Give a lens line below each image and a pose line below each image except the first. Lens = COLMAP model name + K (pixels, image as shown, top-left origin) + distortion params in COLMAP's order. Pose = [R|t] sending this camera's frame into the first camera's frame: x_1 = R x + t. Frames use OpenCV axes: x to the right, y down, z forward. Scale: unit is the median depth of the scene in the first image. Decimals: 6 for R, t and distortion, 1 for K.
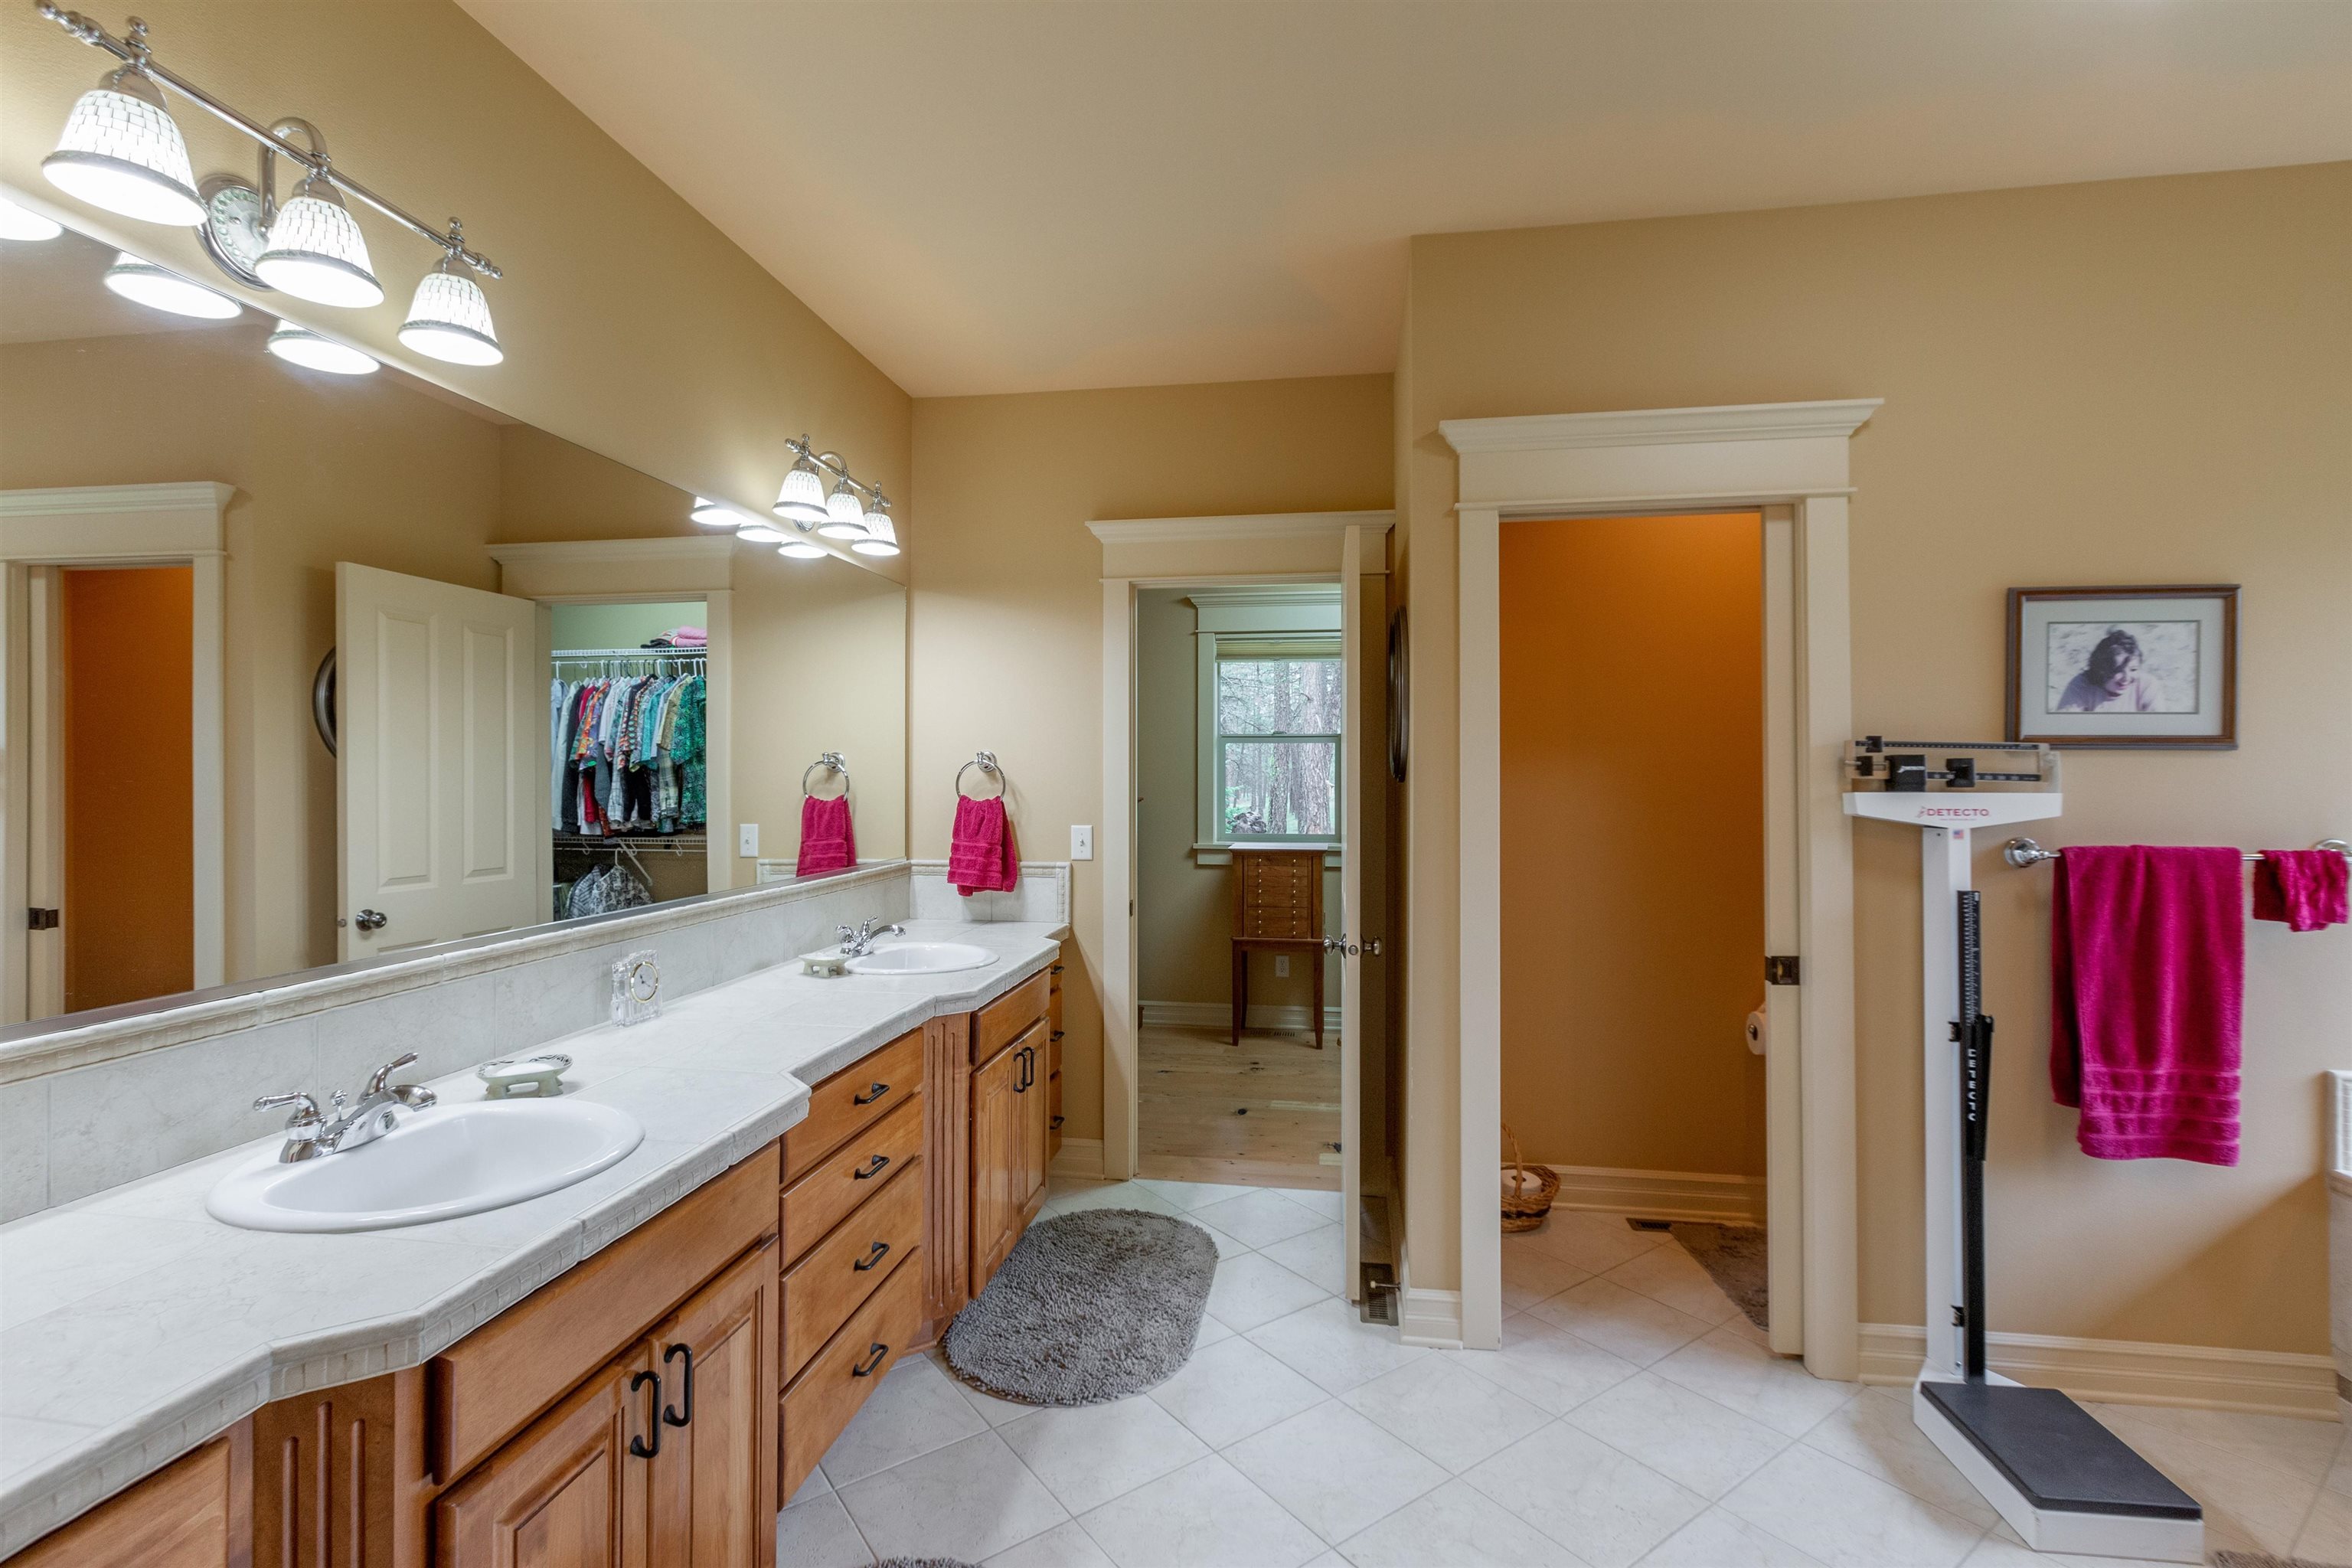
lens RADIAL K [[1062.1, 0, 1170.4], [0, 1062.1, 763.9], [0, 0, 1]] dist [-0.000626, -0.000171]
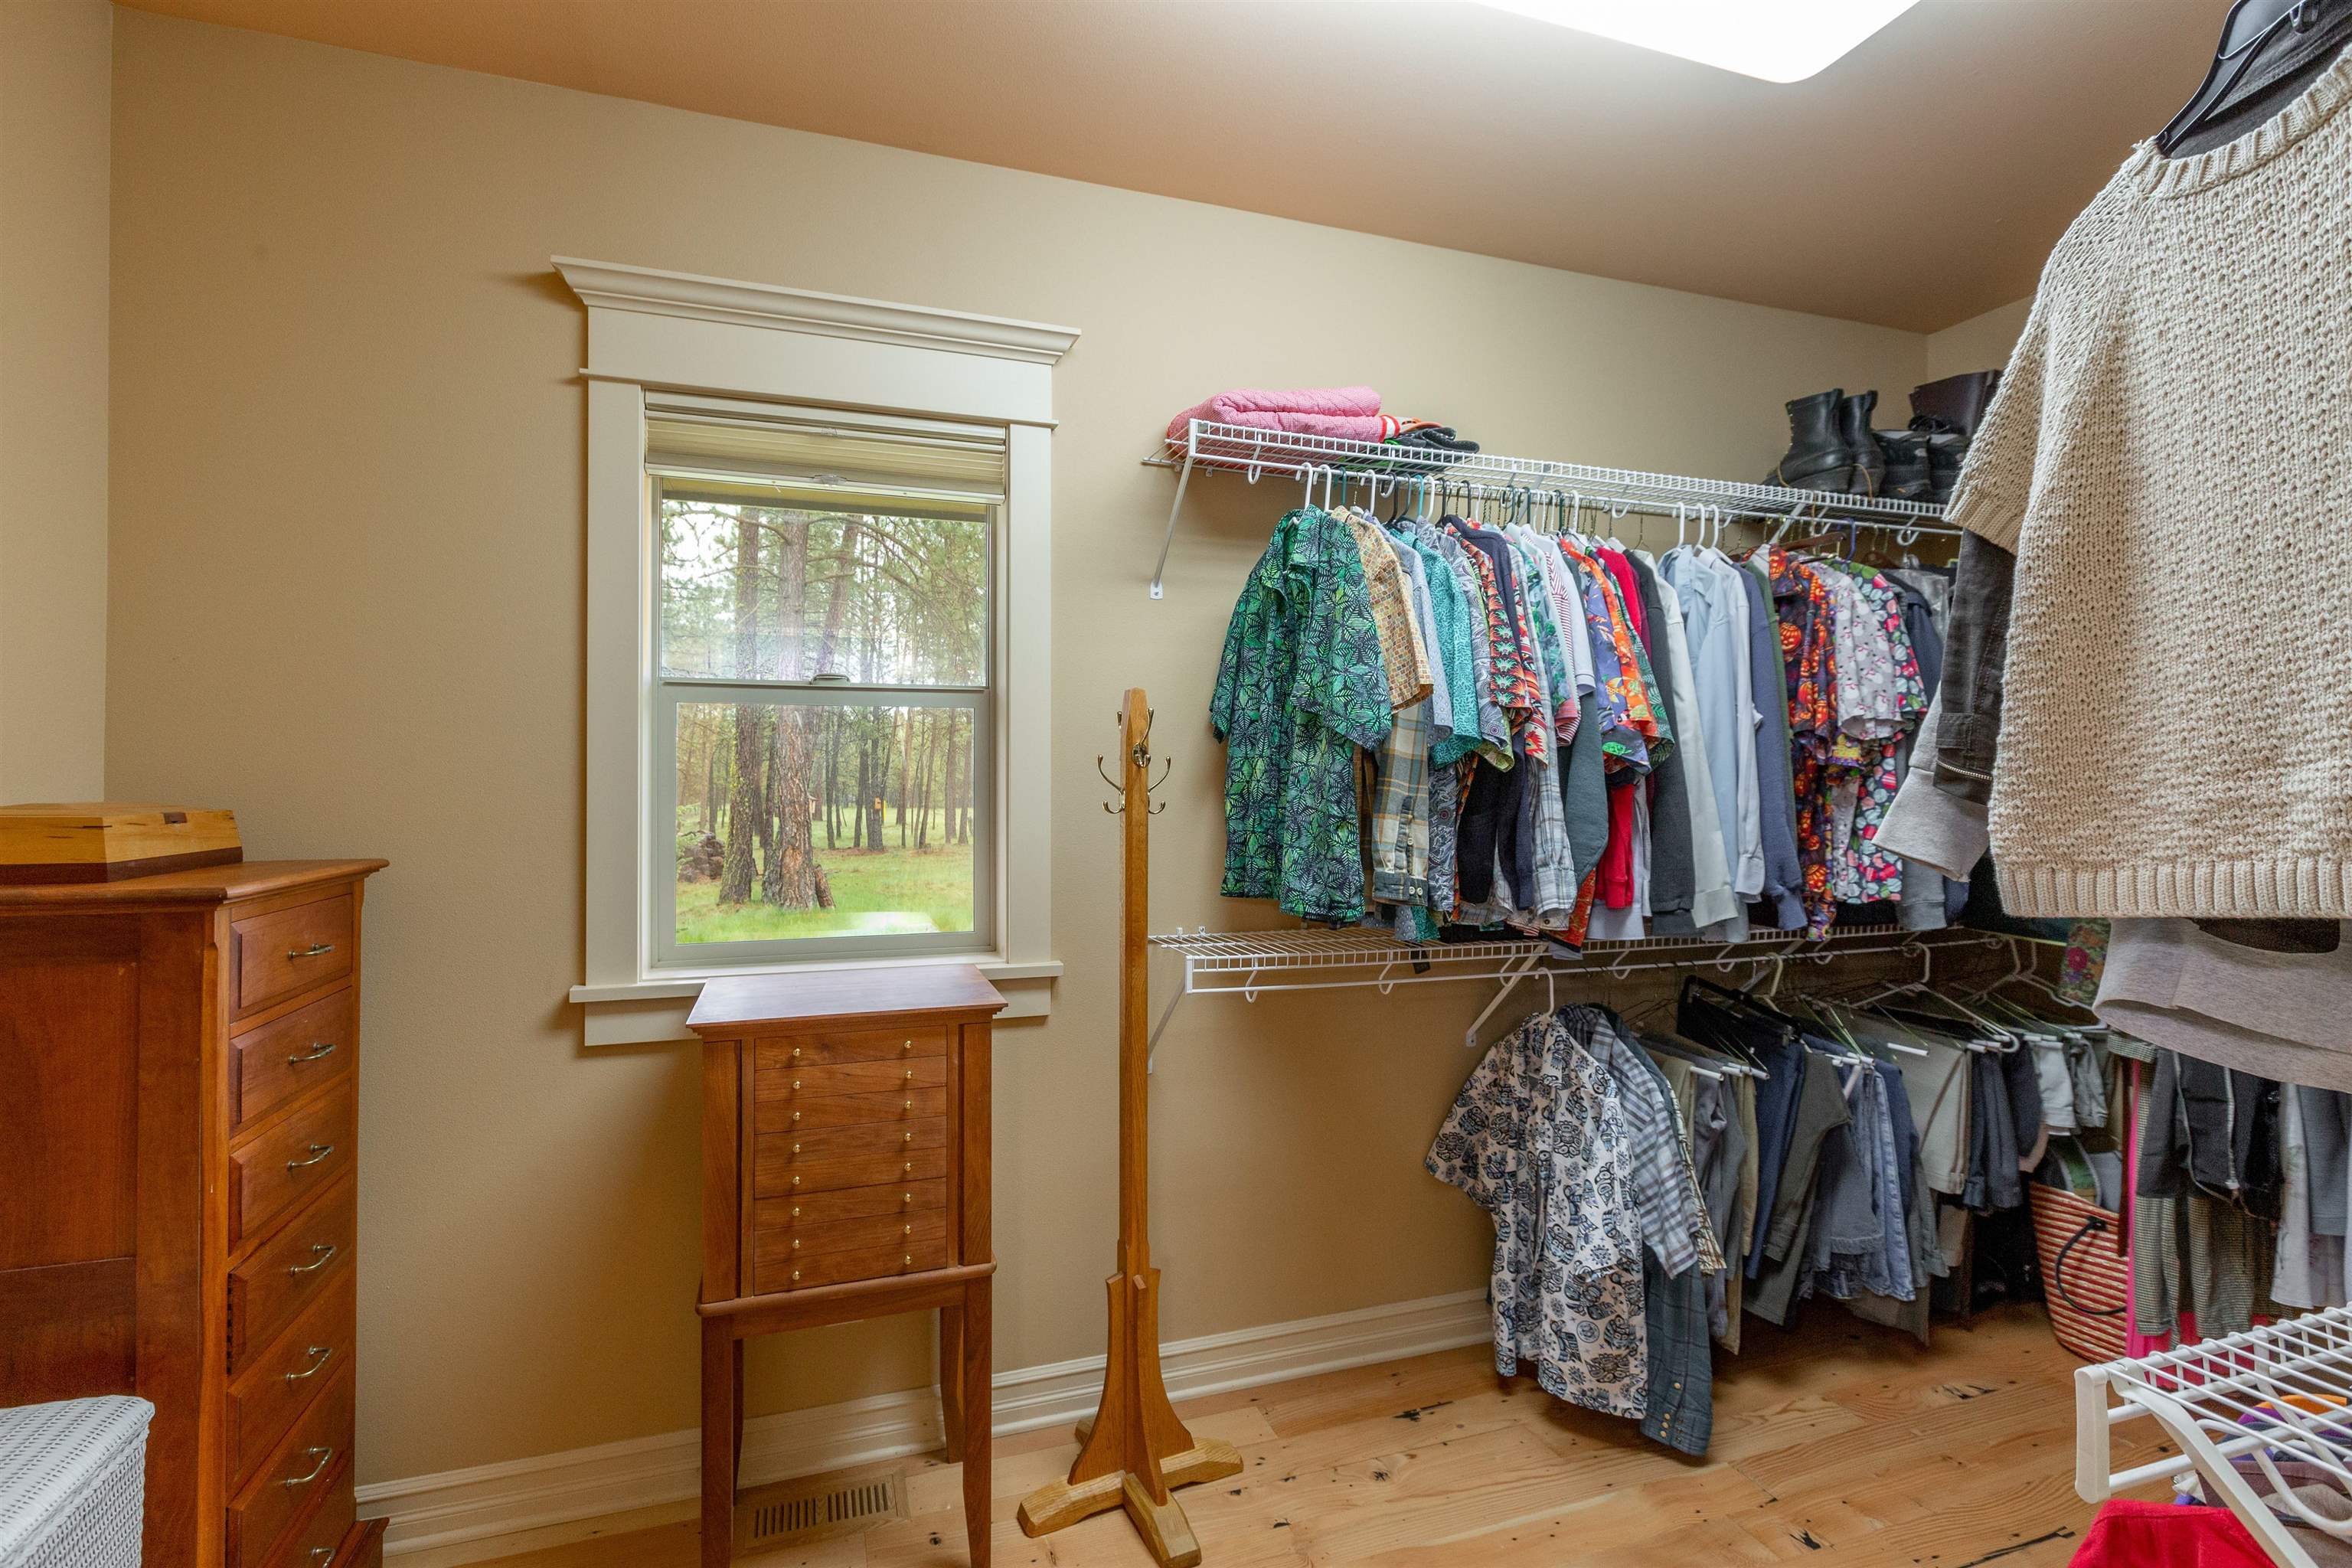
lens RADIAL K [[1062.1, 0, 1170.4], [0, 1062.1, 763.9], [0, 0, 1]] dist [-0.000626, -0.000171]
pose [[0.879625, -0.000707, 0.475668, 0.028781], [-0.000750, 0.999996, 0.002873, 0.003177], [-0.475668, -0.002884, 0.879620, 0.617208]]
